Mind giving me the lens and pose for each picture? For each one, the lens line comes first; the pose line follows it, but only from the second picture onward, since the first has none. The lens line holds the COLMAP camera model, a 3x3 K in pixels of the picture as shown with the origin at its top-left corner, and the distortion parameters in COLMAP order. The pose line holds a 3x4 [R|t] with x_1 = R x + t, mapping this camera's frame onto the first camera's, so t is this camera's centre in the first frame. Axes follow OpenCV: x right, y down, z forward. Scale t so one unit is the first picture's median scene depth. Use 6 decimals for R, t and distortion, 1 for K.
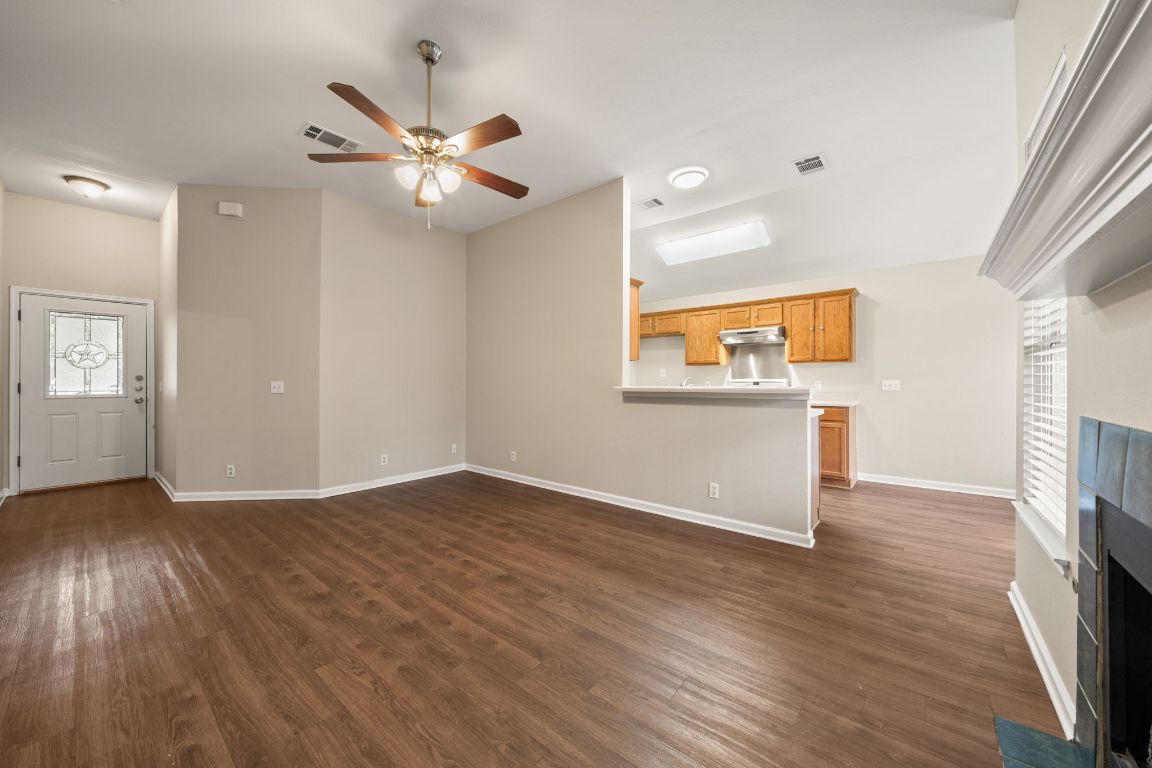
lens RADIAL K [[418.8, 0, 573.5], [0, 418.8, 381.2], [0, 0, 1]] dist [-0.003708, -0.000157]
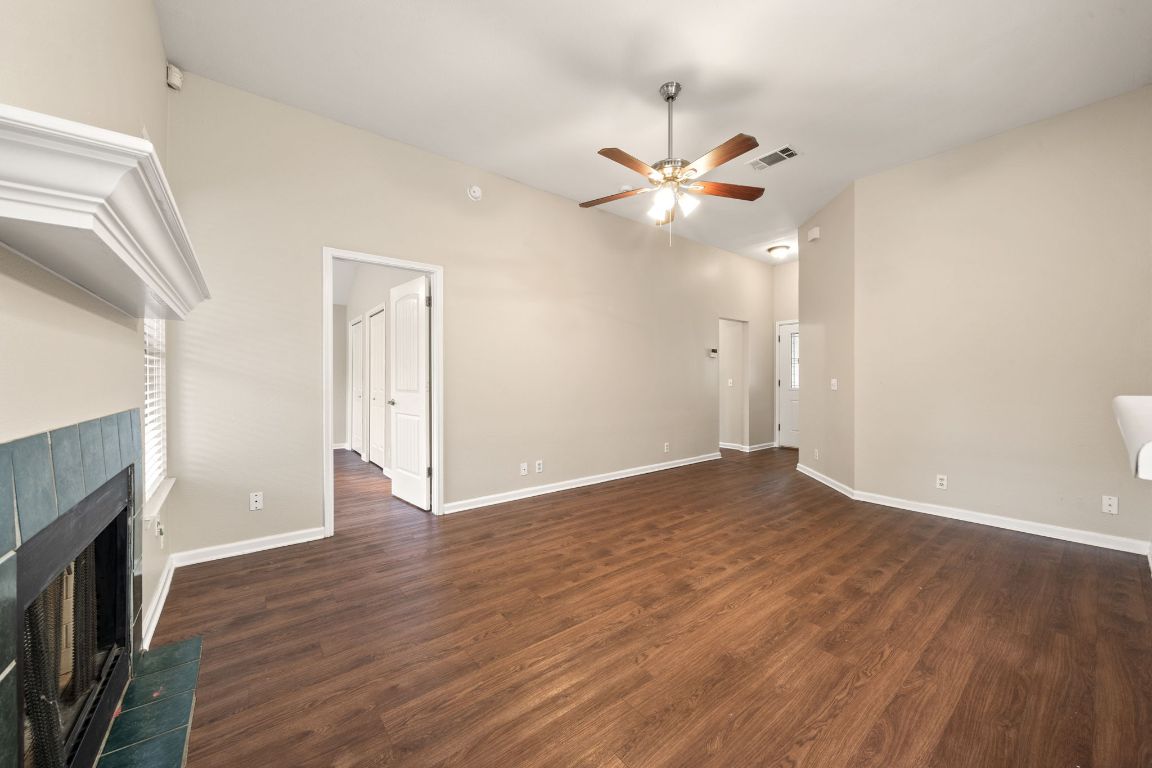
lens RADIAL K [[418.8, 0, 573.5], [0, 418.8, 381.2], [0, 0, 1]] dist [-0.003708, -0.000157]
pose [[-0.203997, 0.005608, -0.978956, 0.630064], [0.000889, 0.999984, 0.005543, -0.000192], [0.978971, 0.000261, -0.203998, 0.739341]]
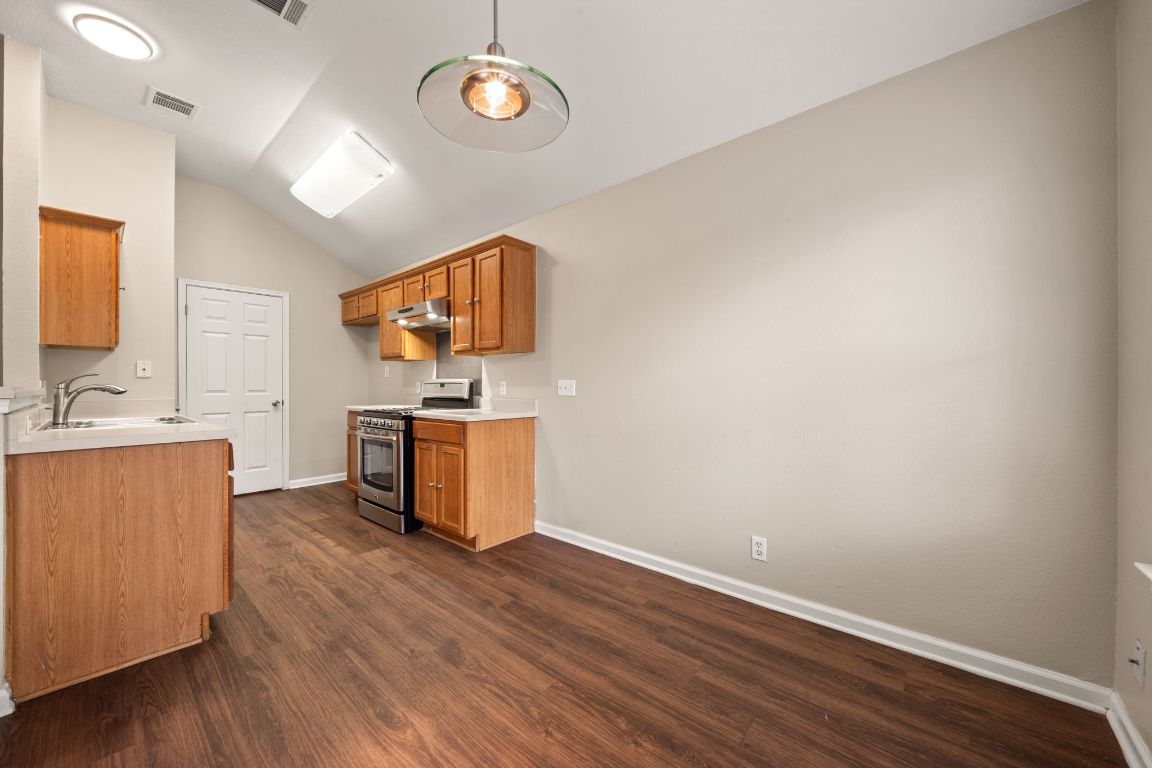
lens RADIAL K [[429.4, 0, 576.0], [0, 429.4, 384.0], [0, 0, 1]] dist [0.000192, -0.000079]
pose [[0.999512, 0.002574, -0.031121, 1.138343], [-0.002764, 0.999978, -0.006071, 0.012268], [0.031105, 0.006154, 0.999497, 0.494066]]
